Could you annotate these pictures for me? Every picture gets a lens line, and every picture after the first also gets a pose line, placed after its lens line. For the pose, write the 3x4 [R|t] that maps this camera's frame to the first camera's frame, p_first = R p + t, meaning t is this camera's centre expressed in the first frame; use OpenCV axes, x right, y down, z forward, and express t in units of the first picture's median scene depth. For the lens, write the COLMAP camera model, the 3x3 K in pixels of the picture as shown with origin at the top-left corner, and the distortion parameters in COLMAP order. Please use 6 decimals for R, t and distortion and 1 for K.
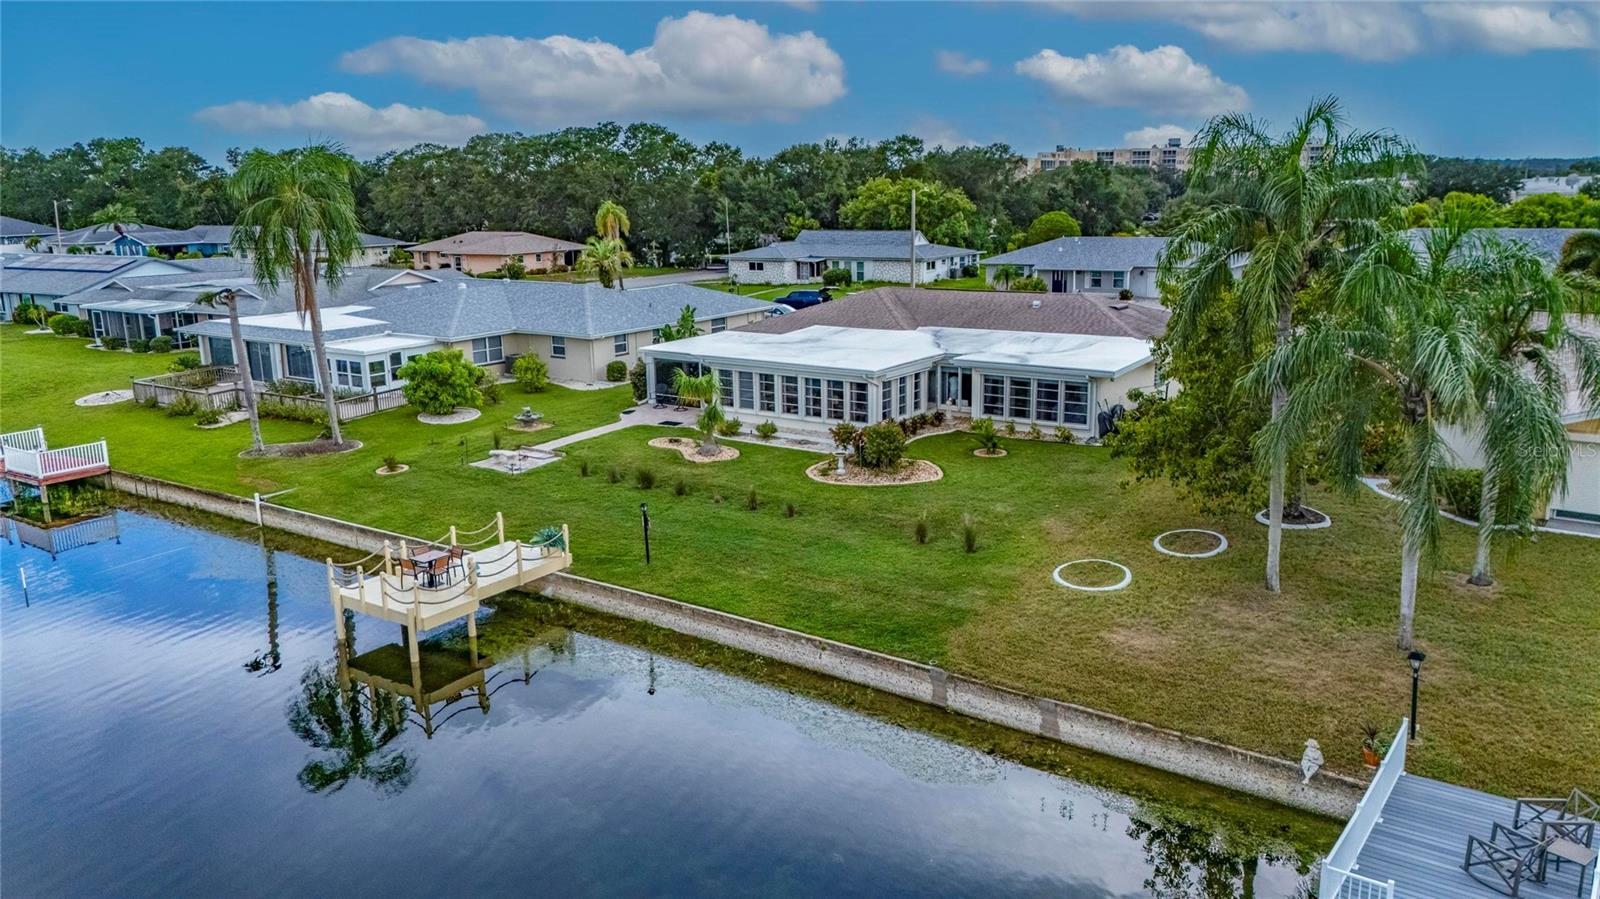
lens RADIAL K [[1177.7, 0, 794.0], [0, 1177.7, 455.4], [0, 0, 1]] dist [0.074350, -0.067628]
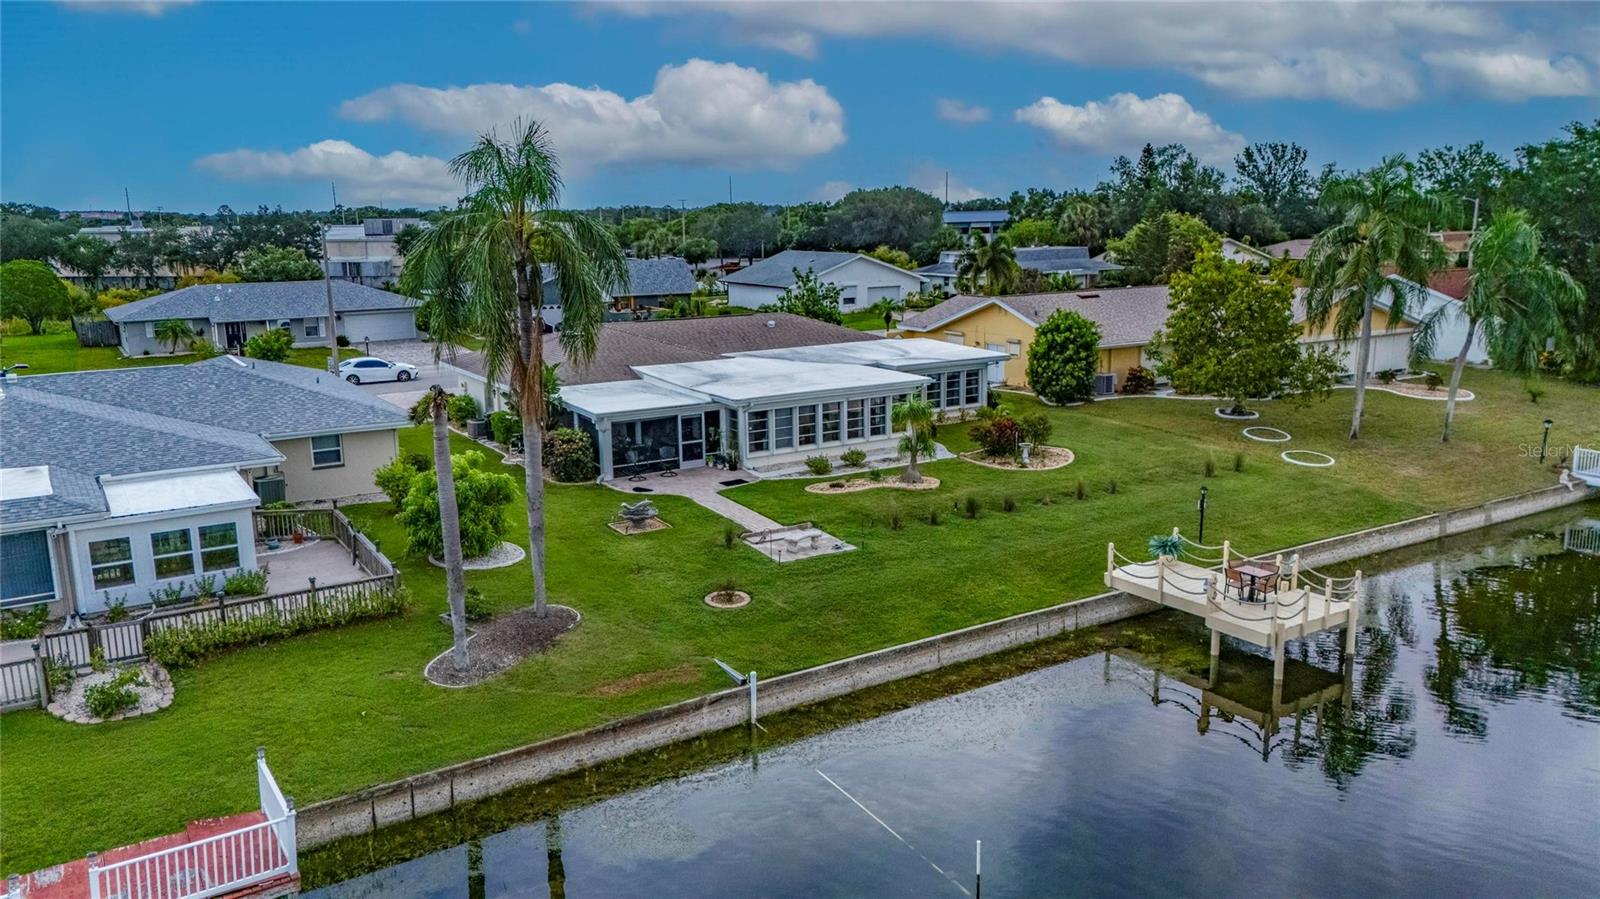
lens RADIAL K [[1177.7, 0, 802.2], [0, 1177.7, 455.1], [0, 0, 1]] dist [0.074350, -0.067628]
pose [[0.376606, -0.175094, 0.909676, -0.915344], [0.214739, 0.971729, 0.098136, -0.127241], [-0.901141, 0.158384, 0.403558, 0.640294]]
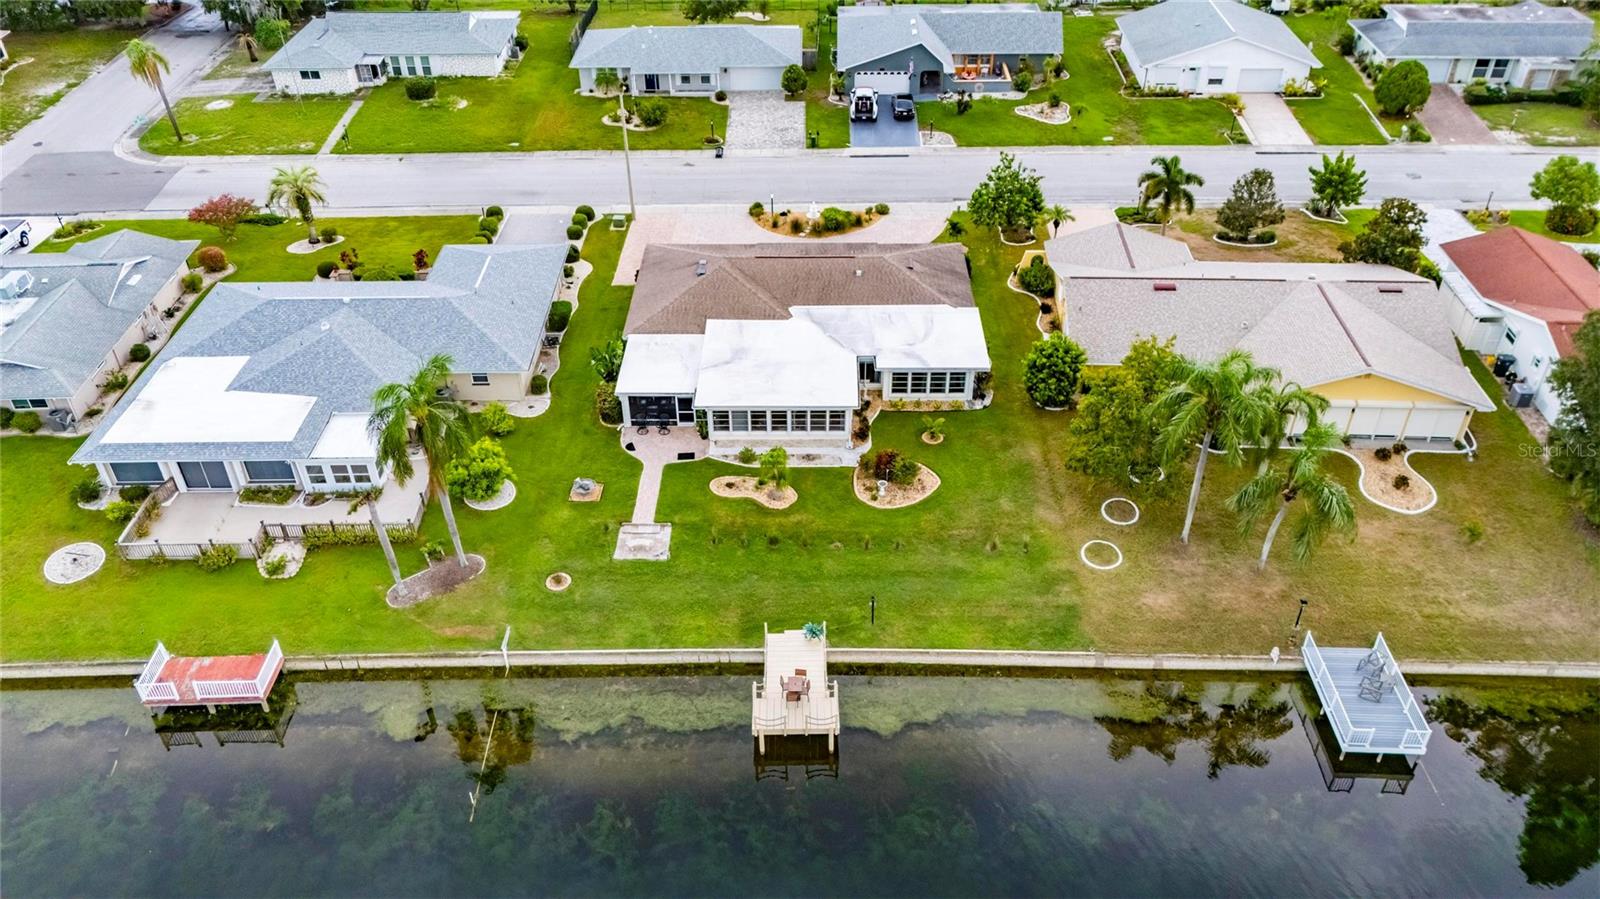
lens RADIAL K [[1177.7, 0, 796.7], [0, 1177.7, 450.3], [0, 0, 1]] dist [0.074350, -0.067628]
pose [[0.820060, -0.328313, 0.468734, -0.662759], [0.125244, 0.902175, 0.412789, -0.602207], [-0.558404, -0.279805, 0.780957, -0.118264]]
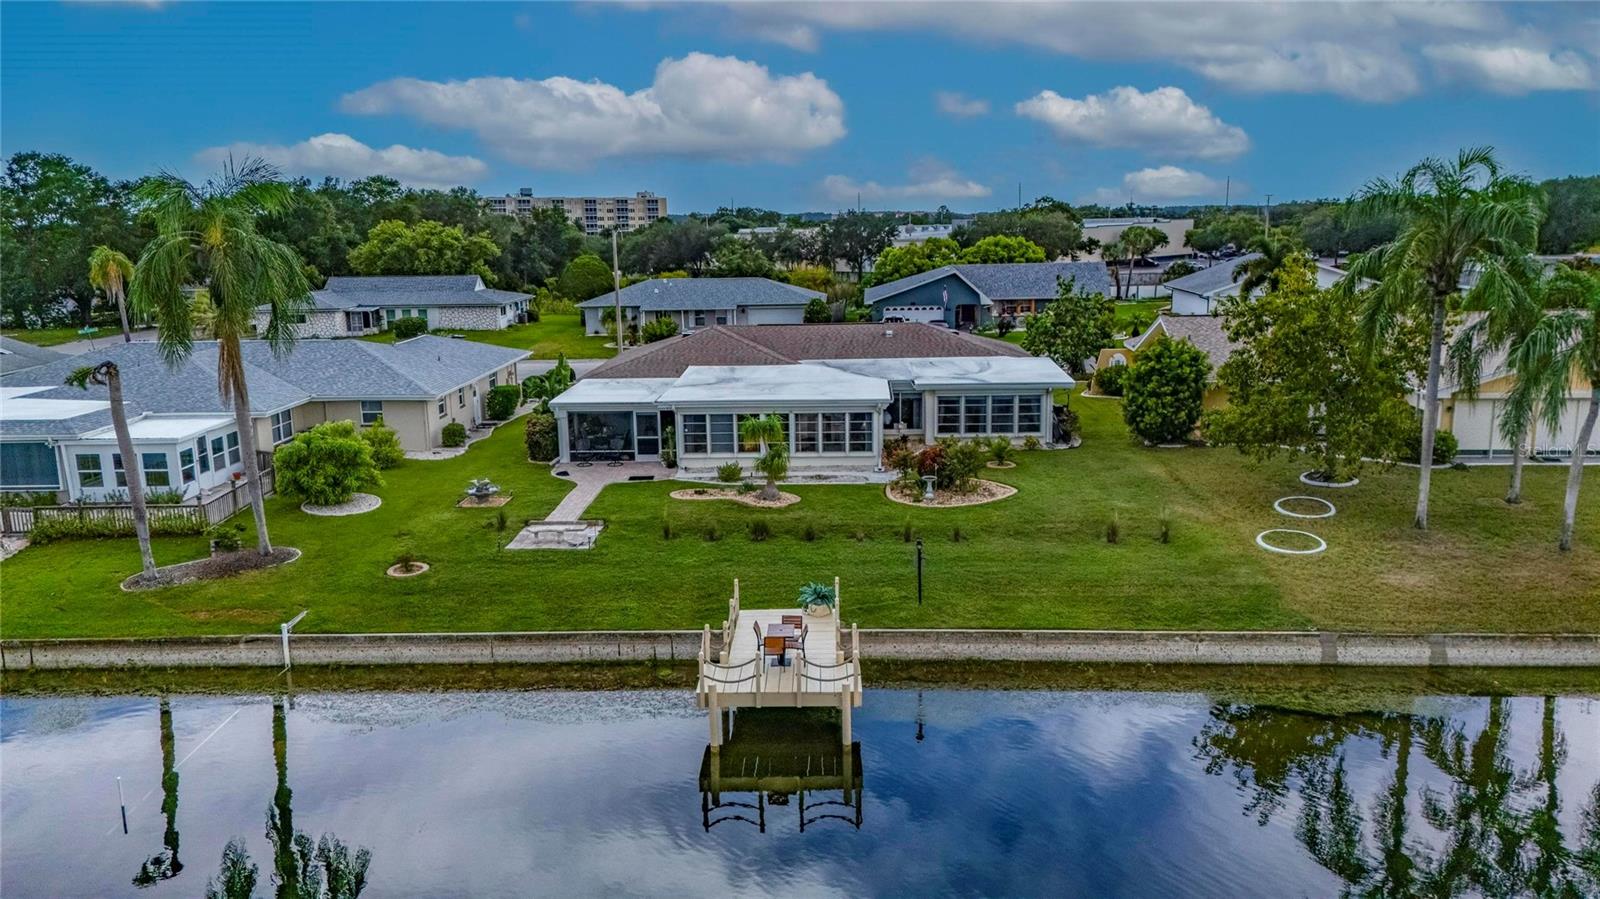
lens RADIAL K [[1177.7, 0, 798.0], [0, 1177.7, 457.6], [0, 0, 1]] dist [0.074350, -0.067628]
pose [[0.837050, -0.105839, 0.536792, -0.523590], [0.125805, 0.992055, -0.000573, -0.028788], [-0.532467, 0.068011, 0.843714, 0.167209]]
